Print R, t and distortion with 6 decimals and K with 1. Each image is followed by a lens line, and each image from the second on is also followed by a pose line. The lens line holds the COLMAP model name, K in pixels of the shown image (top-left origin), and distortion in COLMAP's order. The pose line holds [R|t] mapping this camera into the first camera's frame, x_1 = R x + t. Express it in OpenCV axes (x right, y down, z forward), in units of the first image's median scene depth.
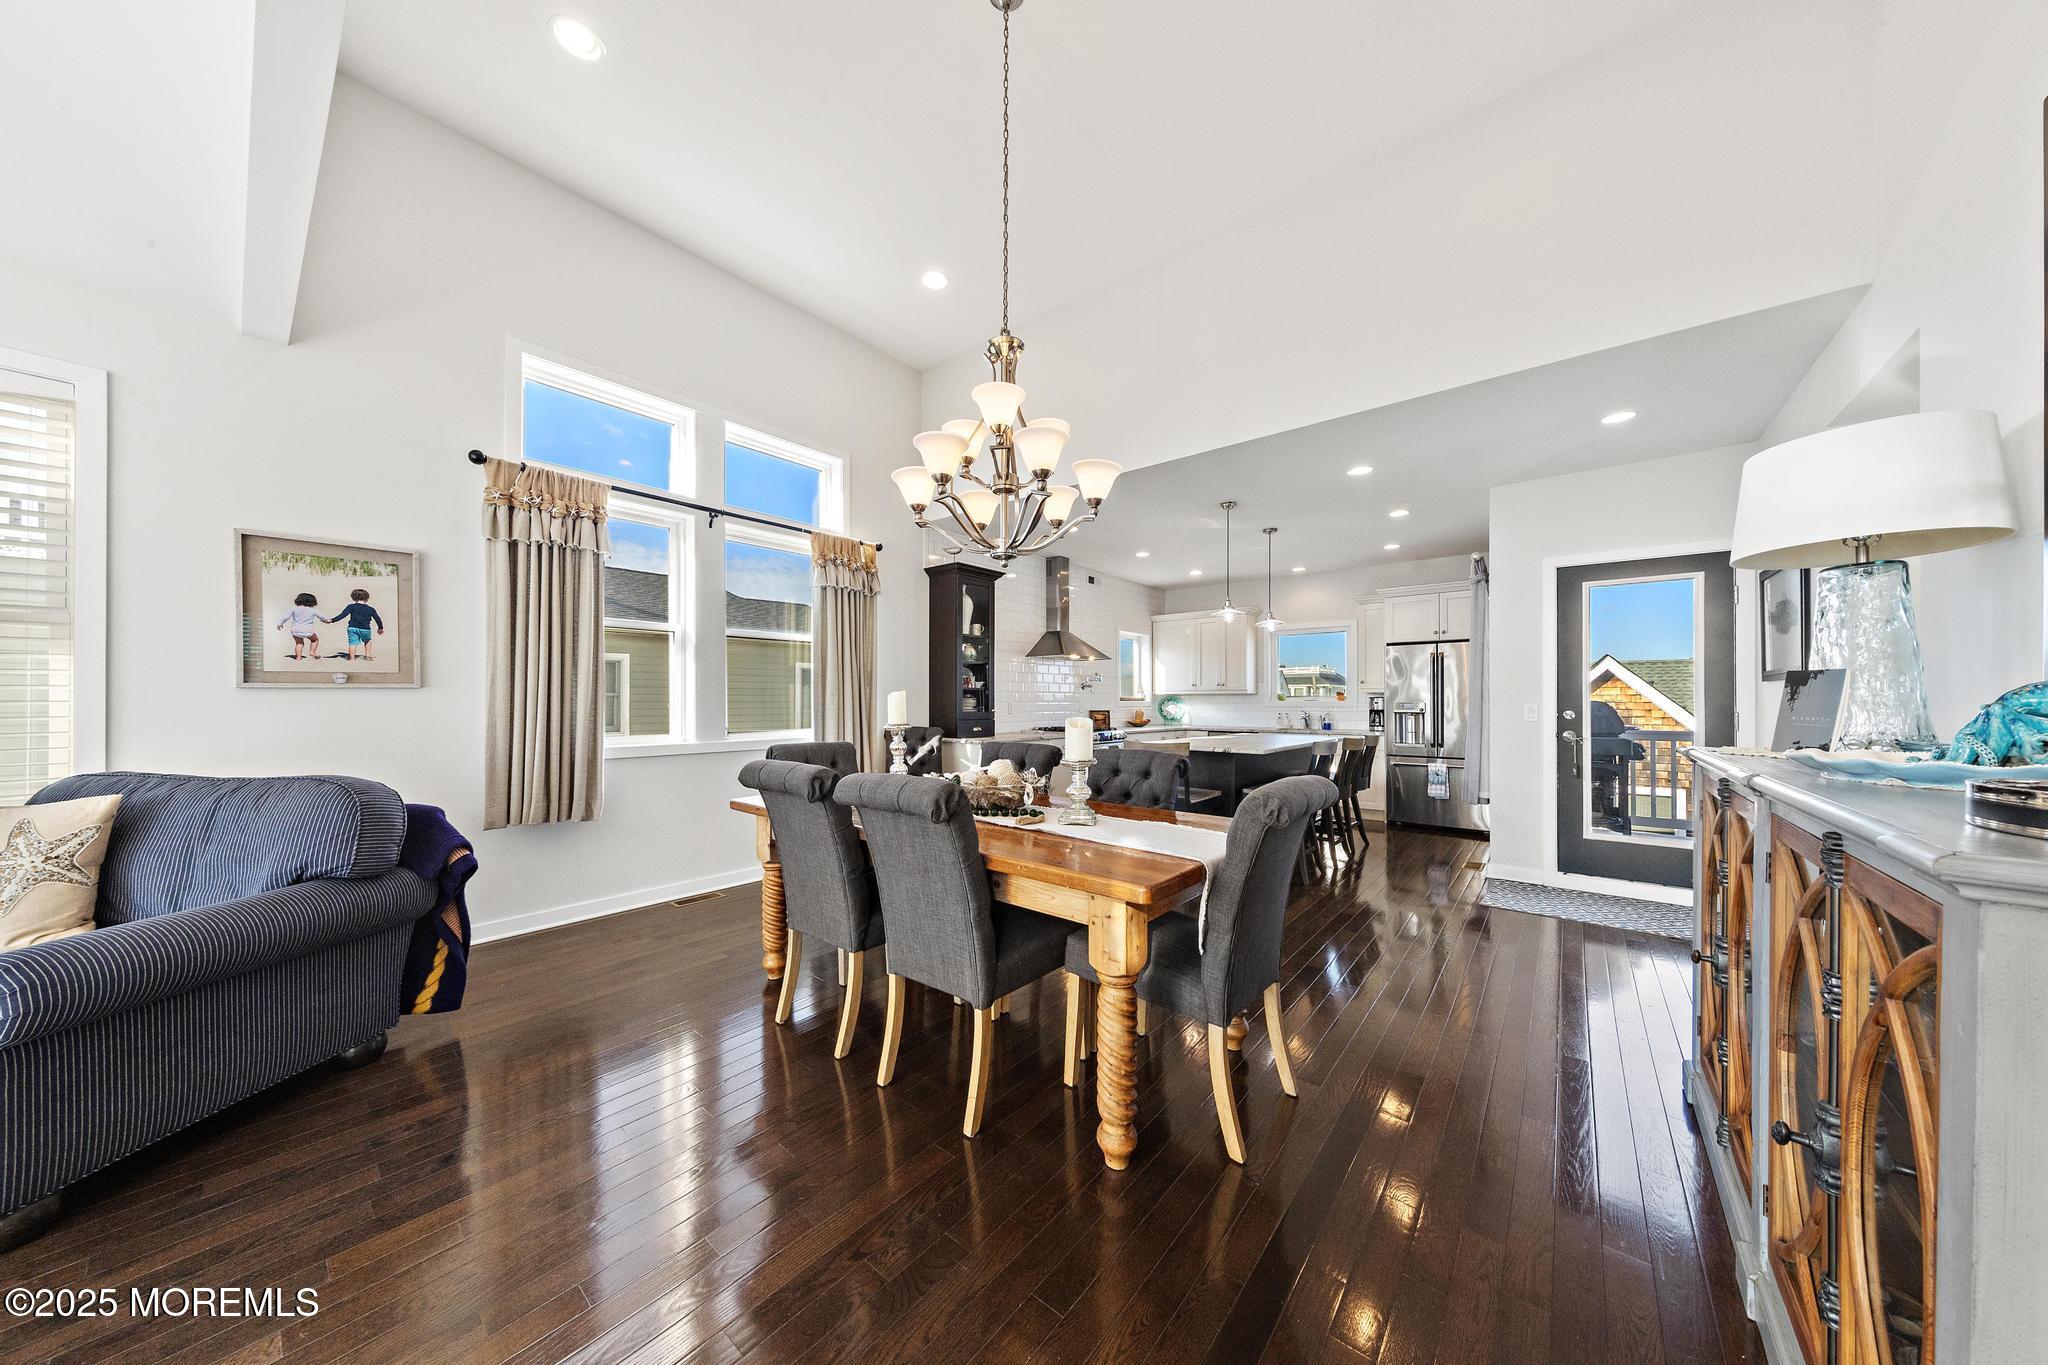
lens RADIAL K [[654.2, 0, 1034.7], [0, 654.2, 698.6], [0, 0, 1]] dist [0.009129, -0.000353]
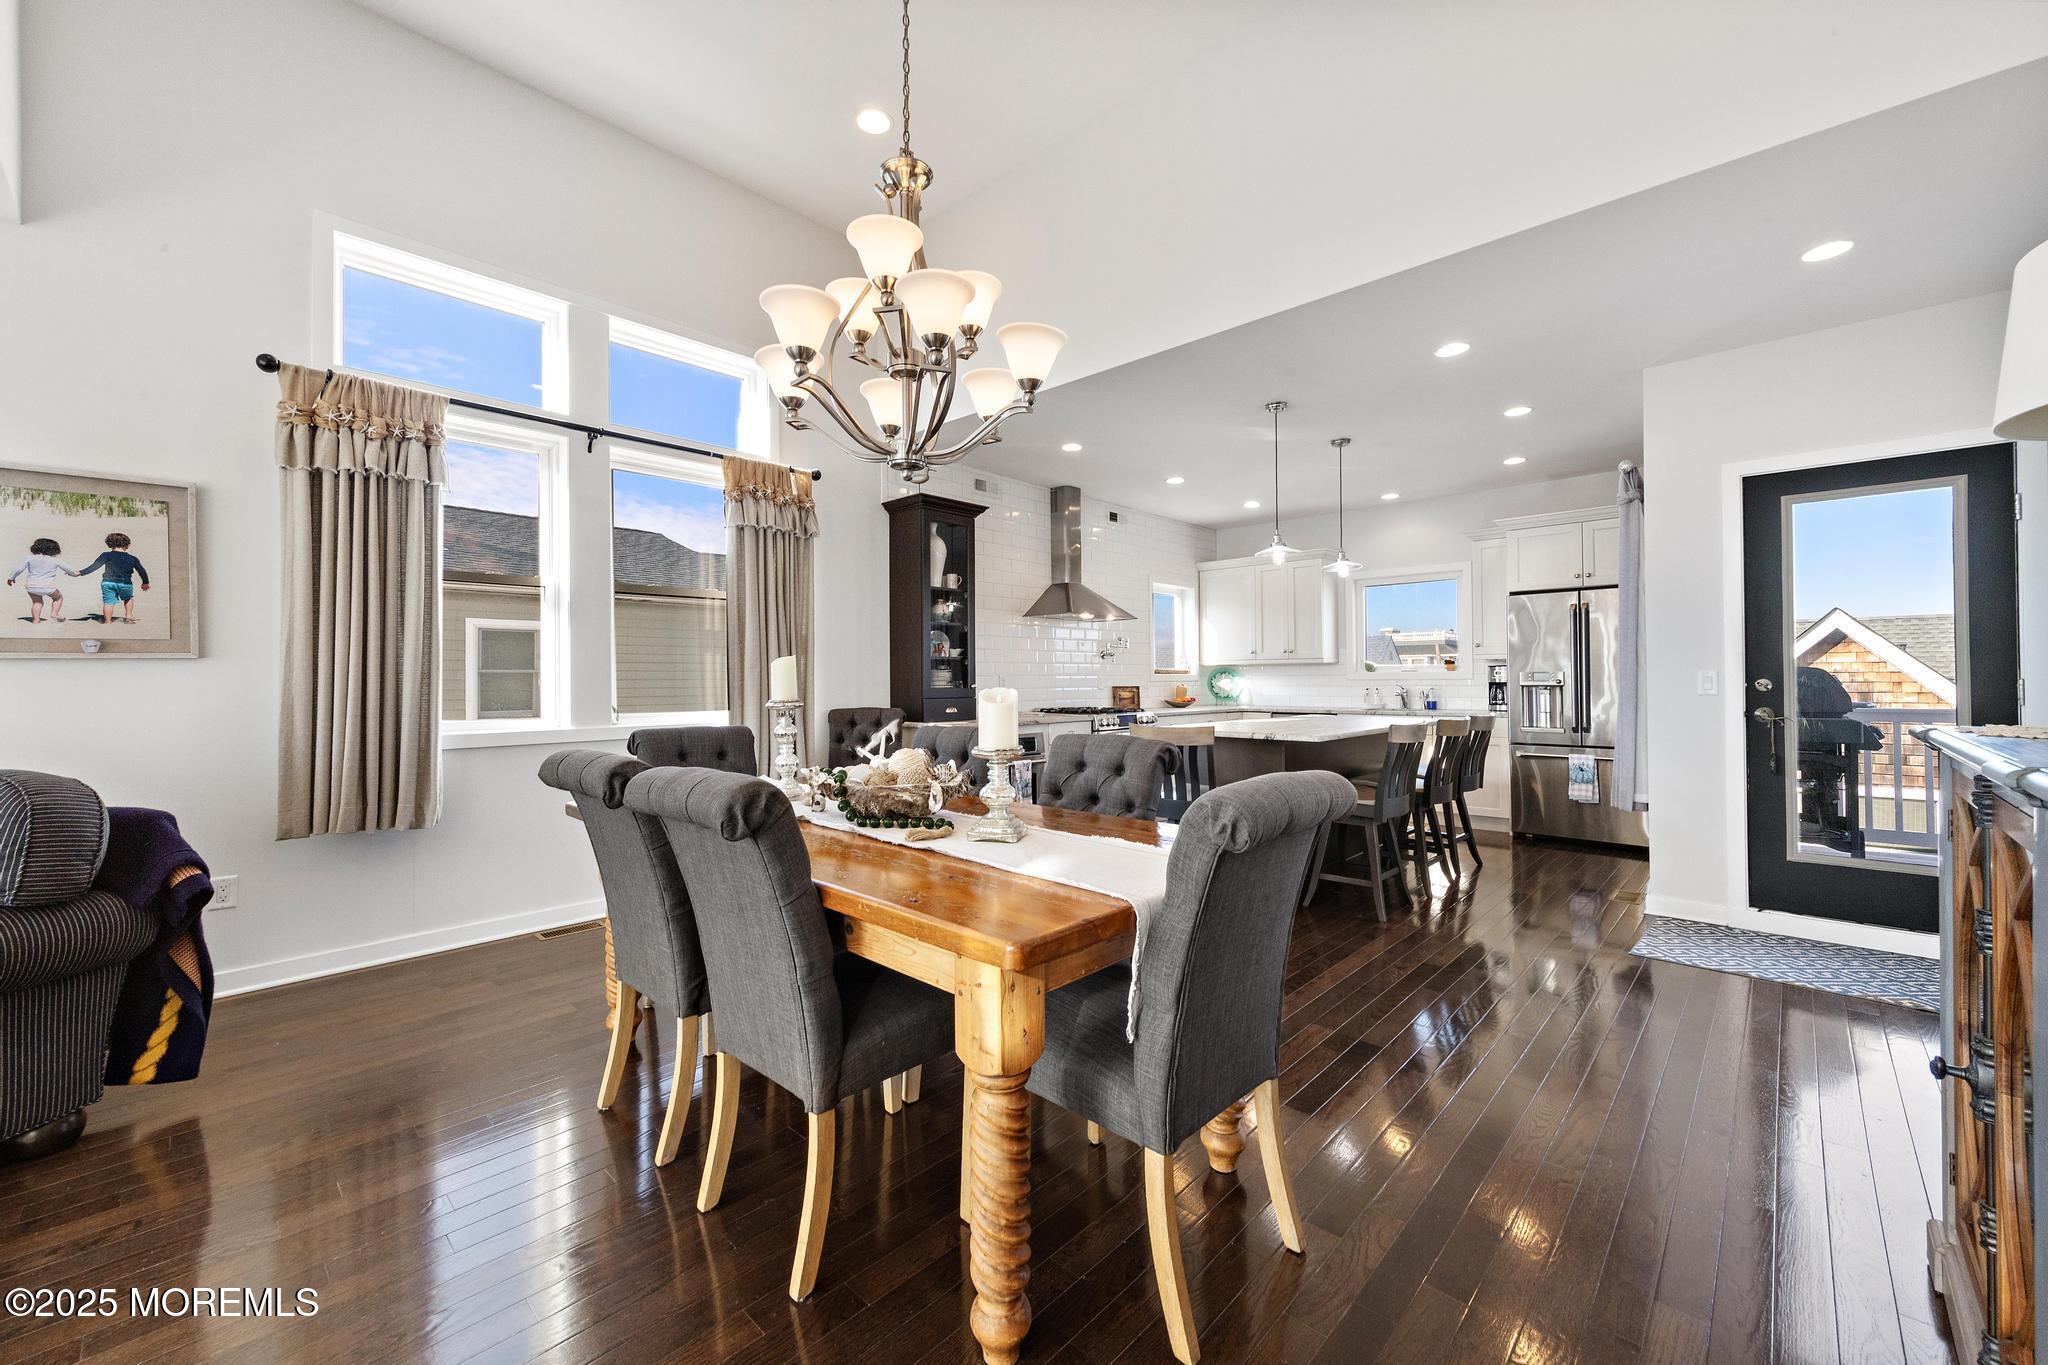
lens RADIAL K [[810.8, 0, 1024.6], [0, 810.8, 672.0], [0, 0, 1]] dist [0.006513, 0.000235]
pose [[0.997420, -0.008225, -0.071308, 0.085439], [0.007895, 0.999957, -0.004913, 0.008951], [0.071345, 0.004337, 0.997442, 0.072981]]
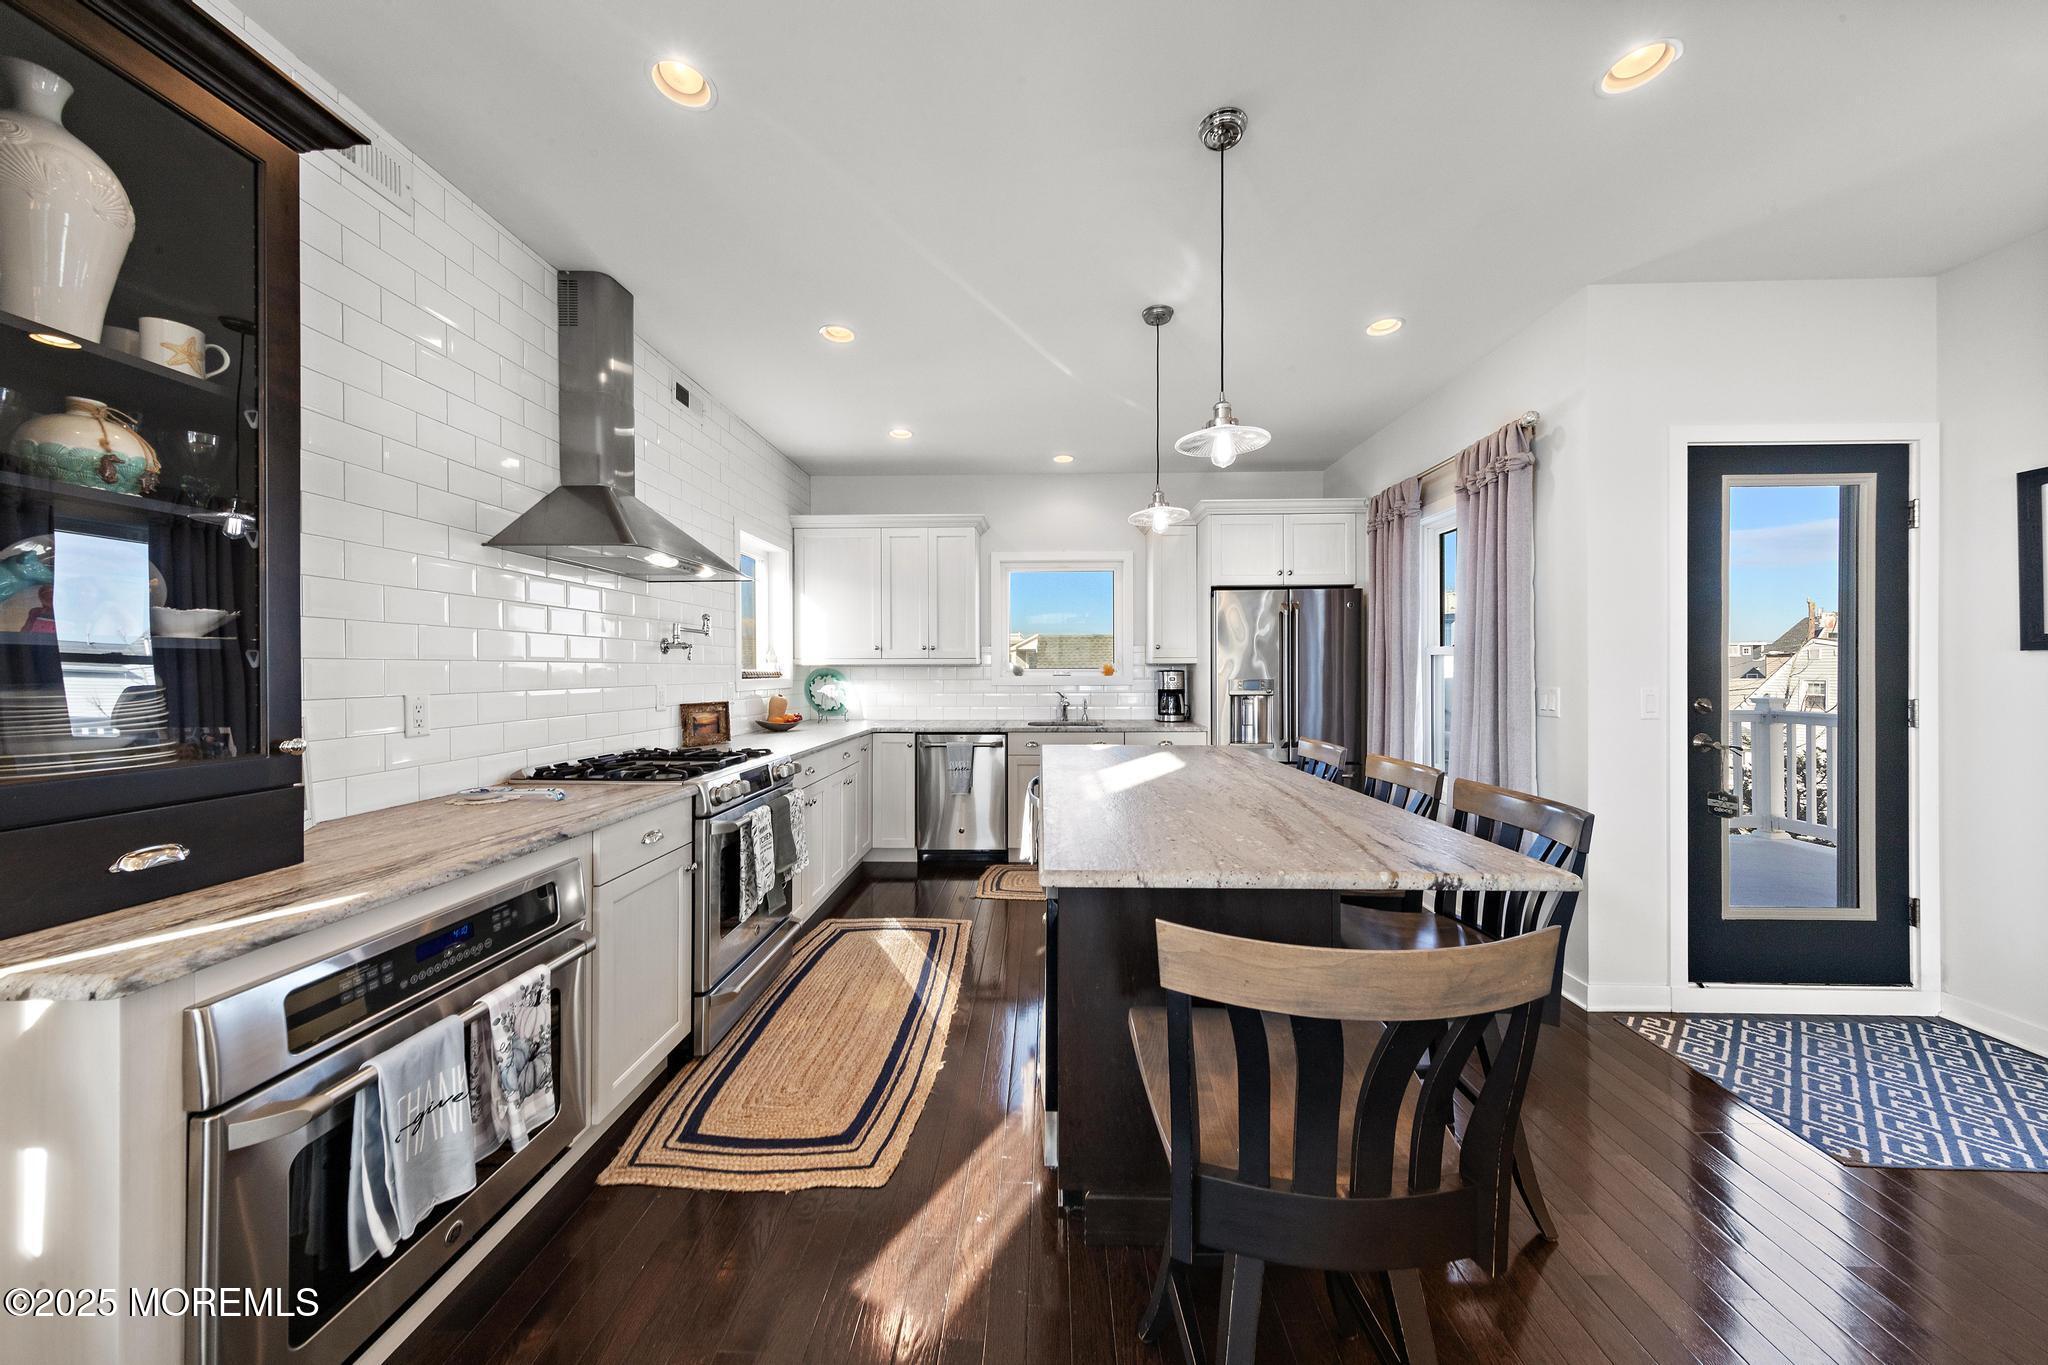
lens RADIAL K [[678.9, 0, 1032.3], [0, 678.9, 670.2], [0, 0, 1]] dist [0.007478, 0.000036]
pose [[0.788352, -0.003565, 0.615213, -0.011933], [0.000700, 0.999988, 0.004898, -0.009600], [-0.615223, -0.003431, 0.788345, 0.896904]]
